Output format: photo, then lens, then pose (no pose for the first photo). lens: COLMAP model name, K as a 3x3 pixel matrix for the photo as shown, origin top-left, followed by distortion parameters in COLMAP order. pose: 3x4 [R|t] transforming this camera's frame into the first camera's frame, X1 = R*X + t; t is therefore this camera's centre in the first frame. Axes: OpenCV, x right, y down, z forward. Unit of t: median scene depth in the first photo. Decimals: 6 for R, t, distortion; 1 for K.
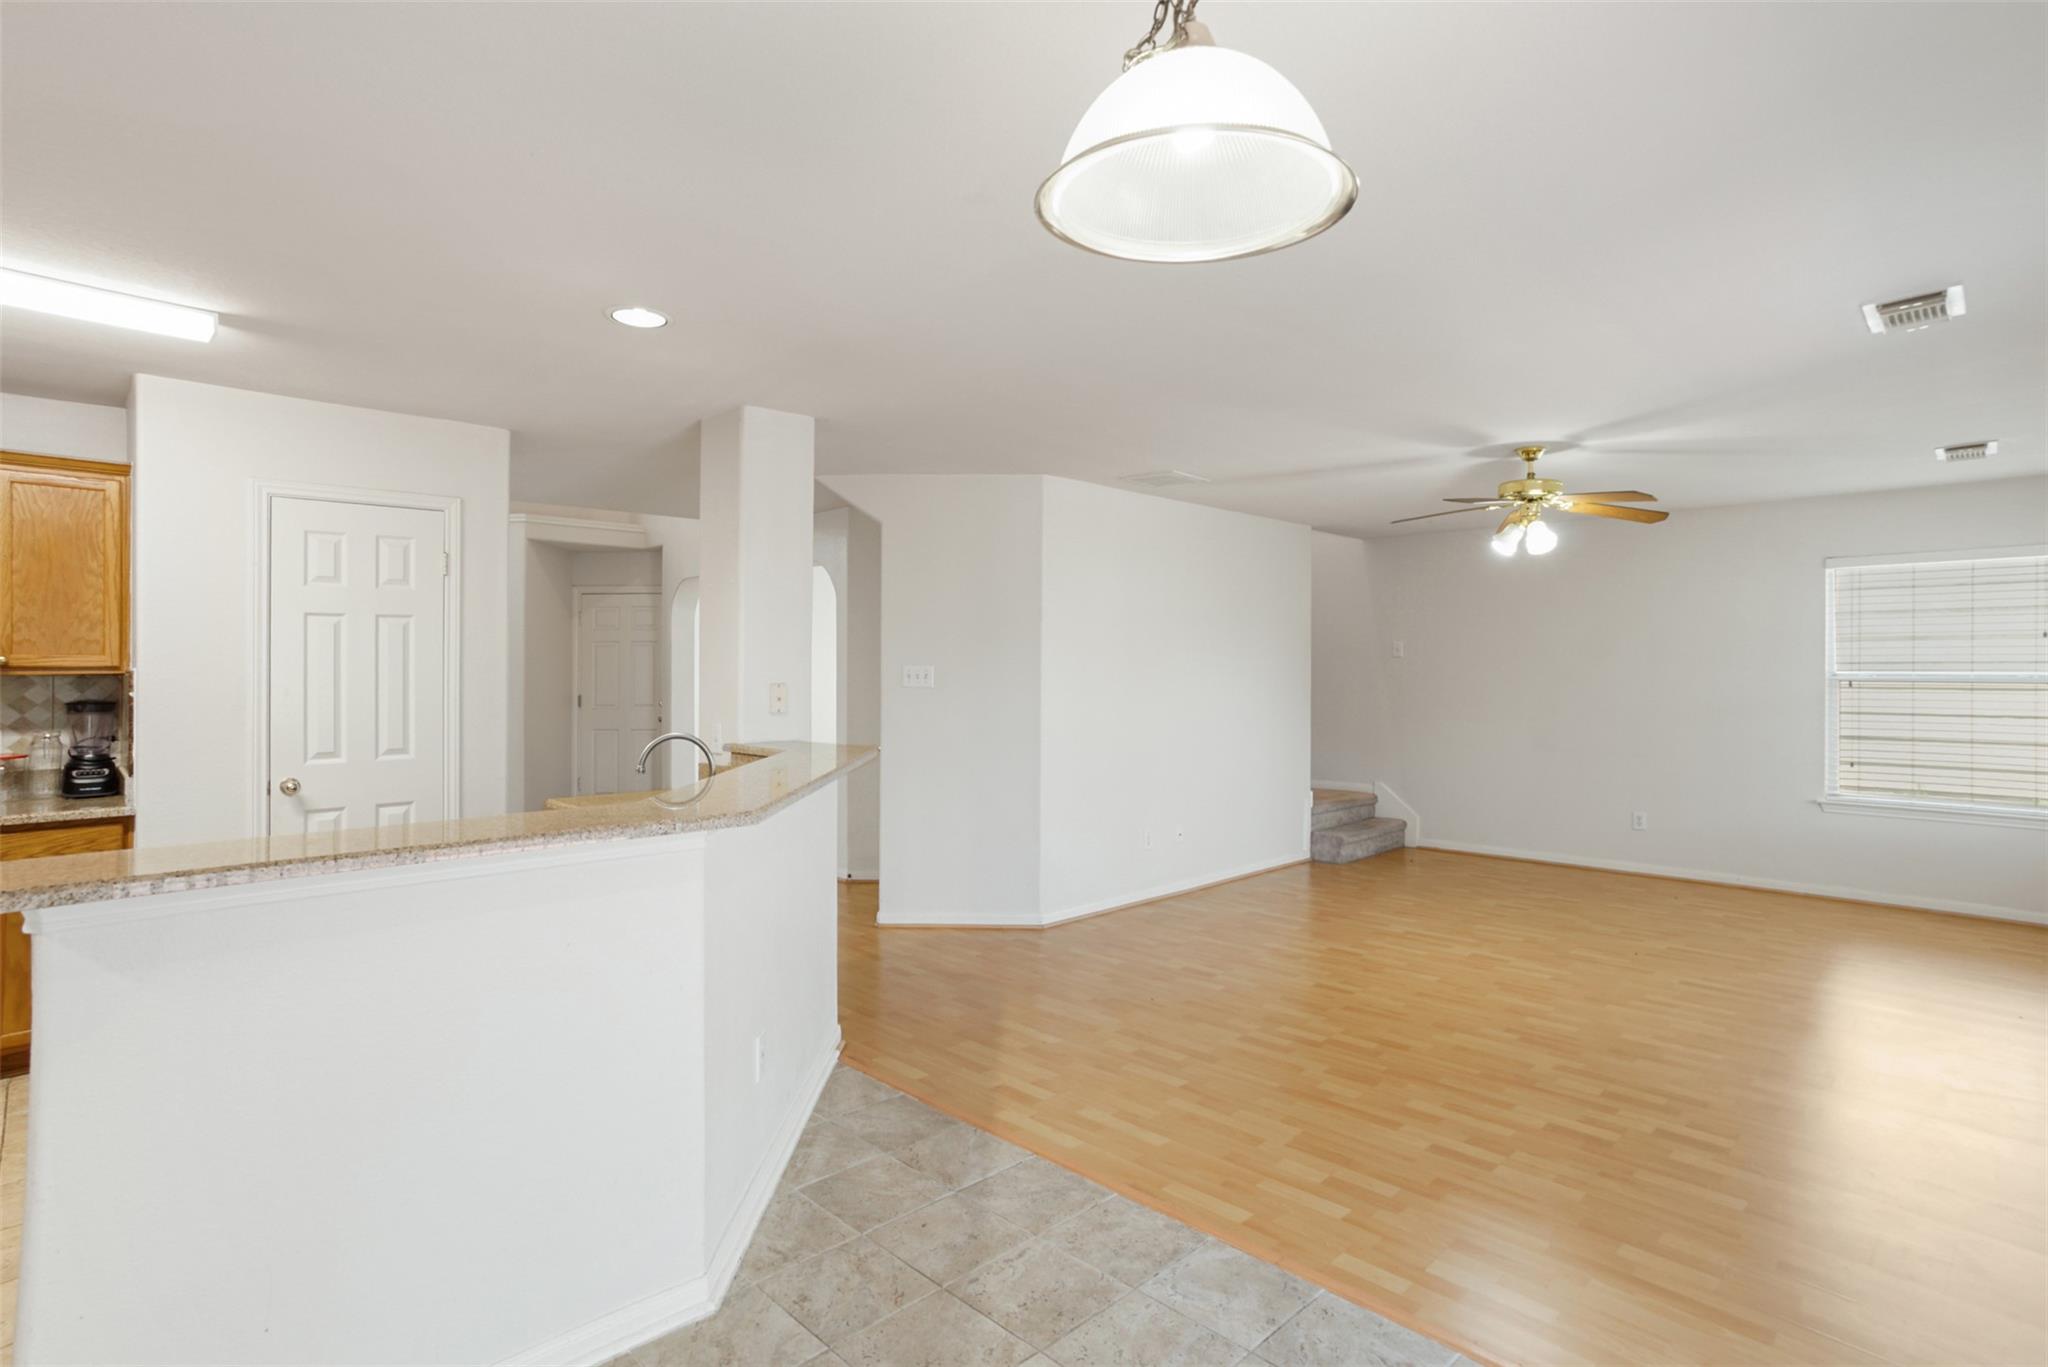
lens RADIAL K [[1046.6, 0, 1024.0], [0, 1046.6, 661.3], [0, 0, 1]] dist [-0.084343, 0.059897]
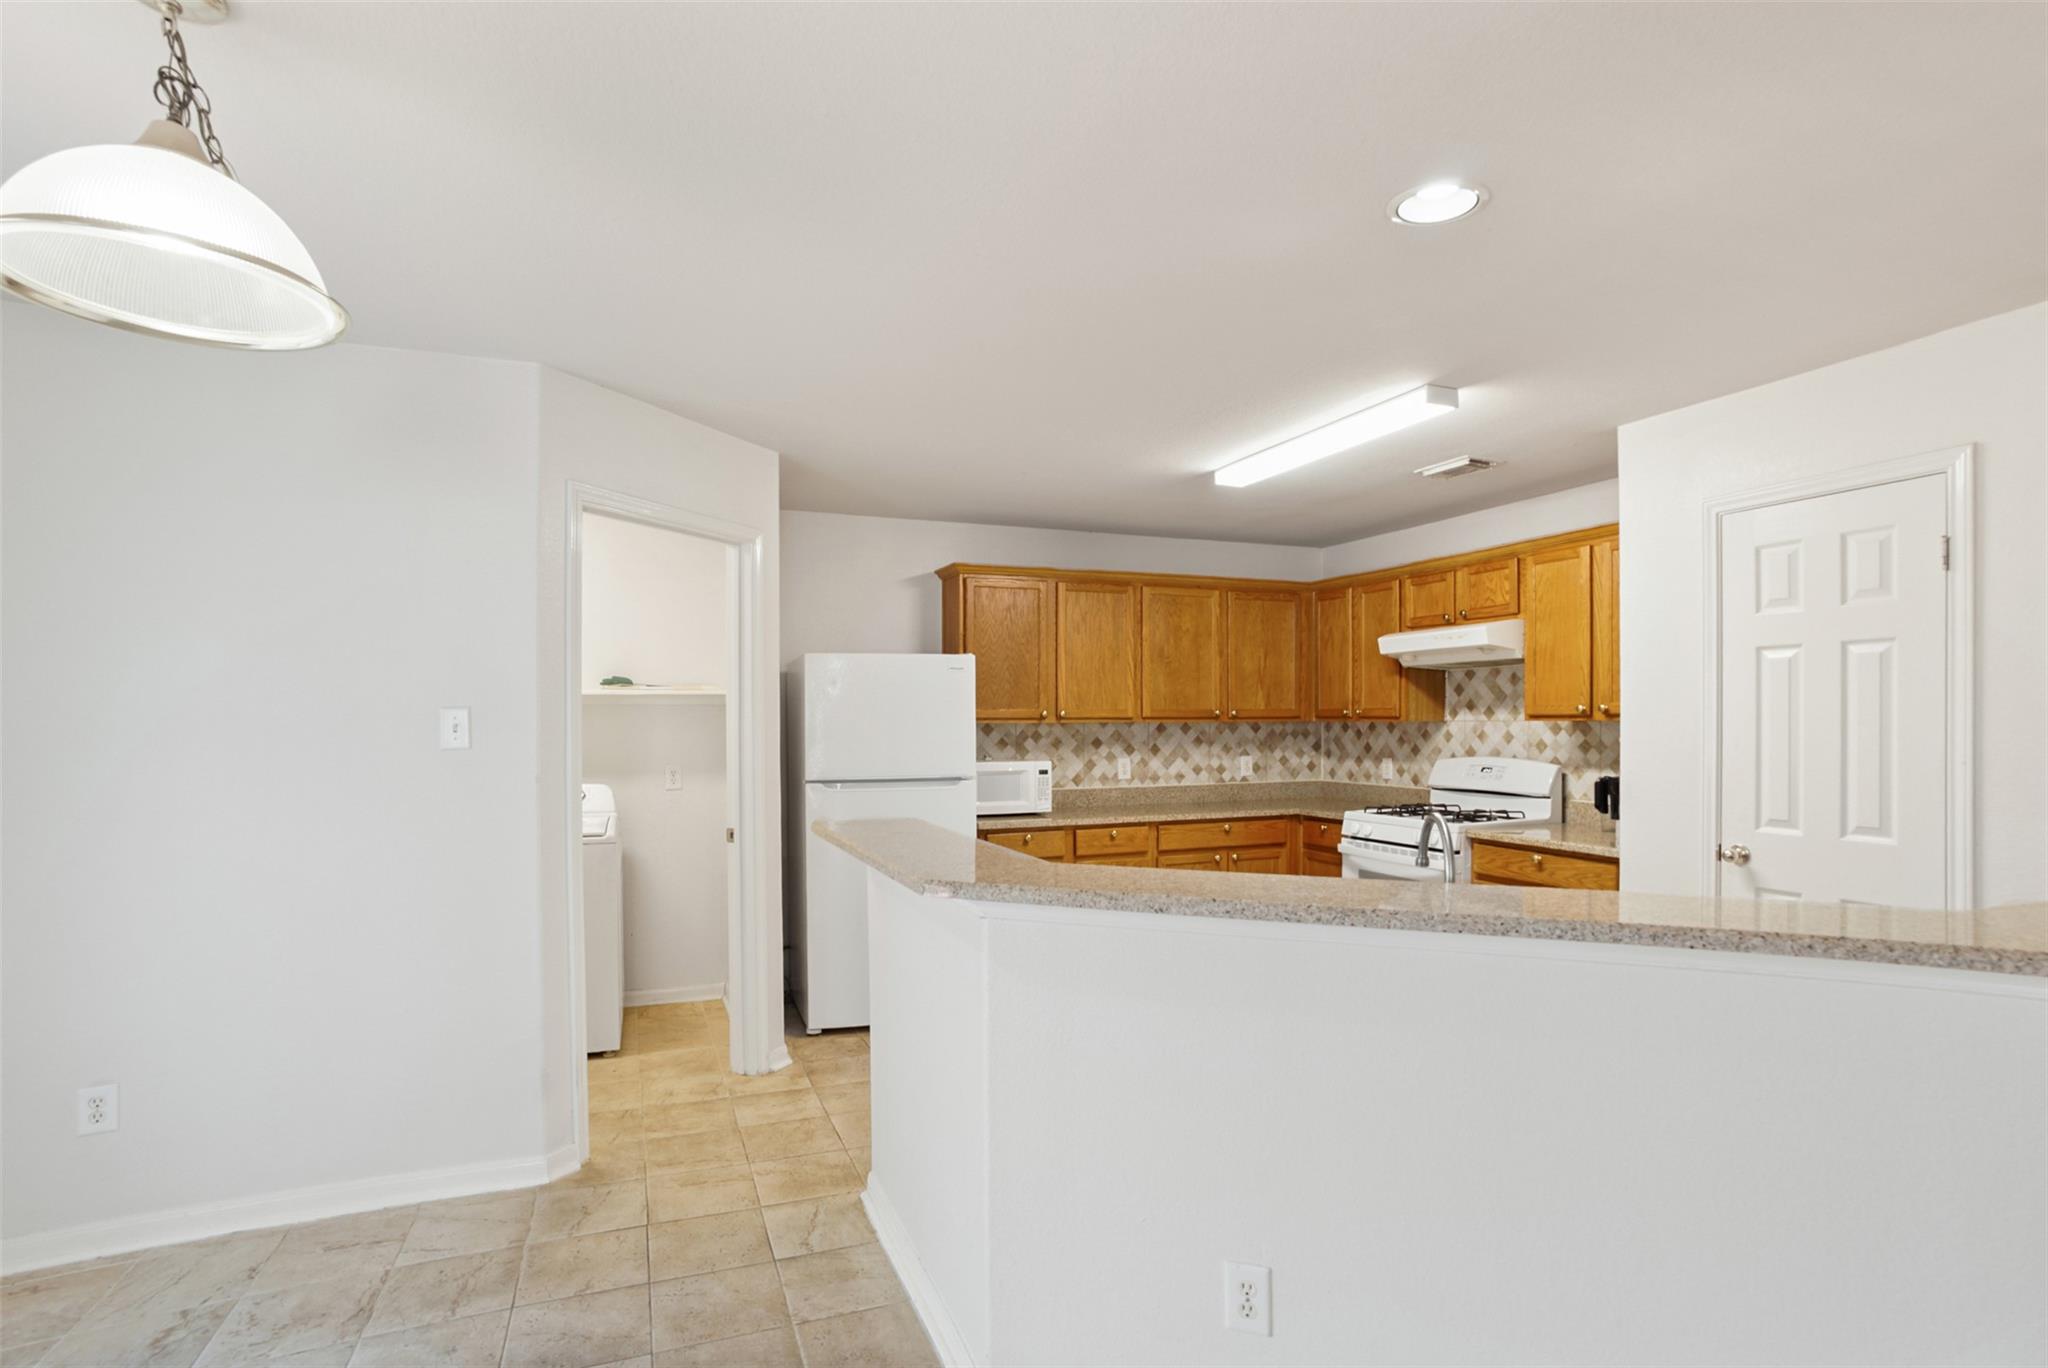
lens RADIAL K [[1017.3, 0, 1019.0], [0, 1017.3, 749.0], [0, 0, 1]] dist [-0.084103, 0.046320]
pose [[-0.390352, 0.029450, -0.920194, 0.282005], [0.011217, 0.999566, 0.027231, 0.007153], [0.920597, 0.000308, -0.390513, 0.836944]]
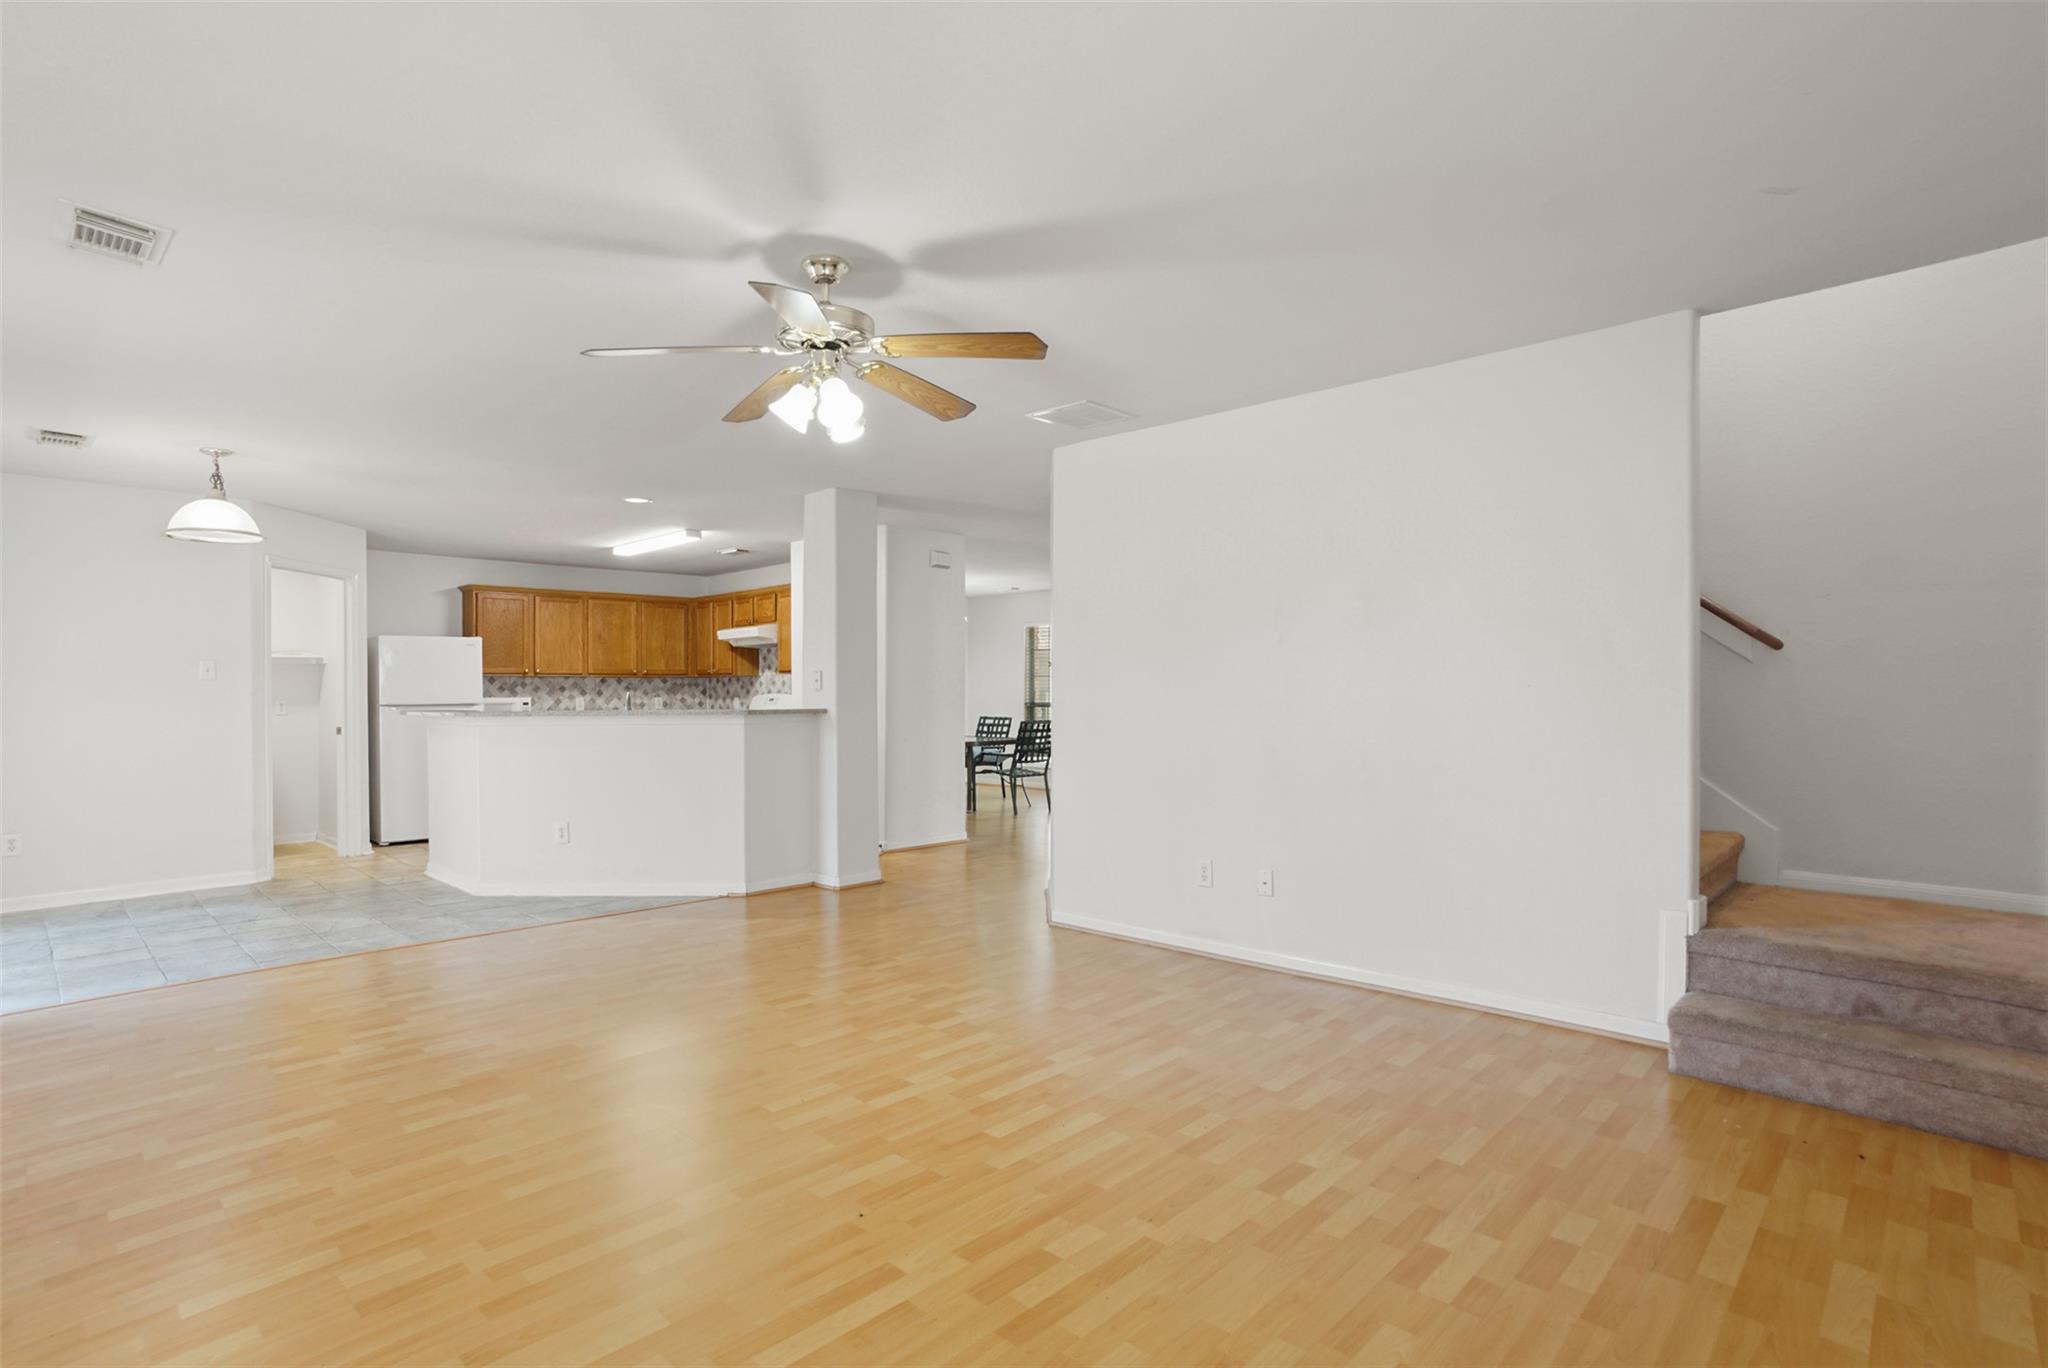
lens RADIAL K [[997.5, 0, 999.0], [0, 997.5, 683.2], [0, 0, 1]] dist [-0.078771, 0.049332]
pose [[0.024725, -0.007788, -0.999664, 1.433200], [0.015061, 0.999859, -0.007417, 0.064733], [0.999581, -0.014873, 0.024839, 1.432848]]
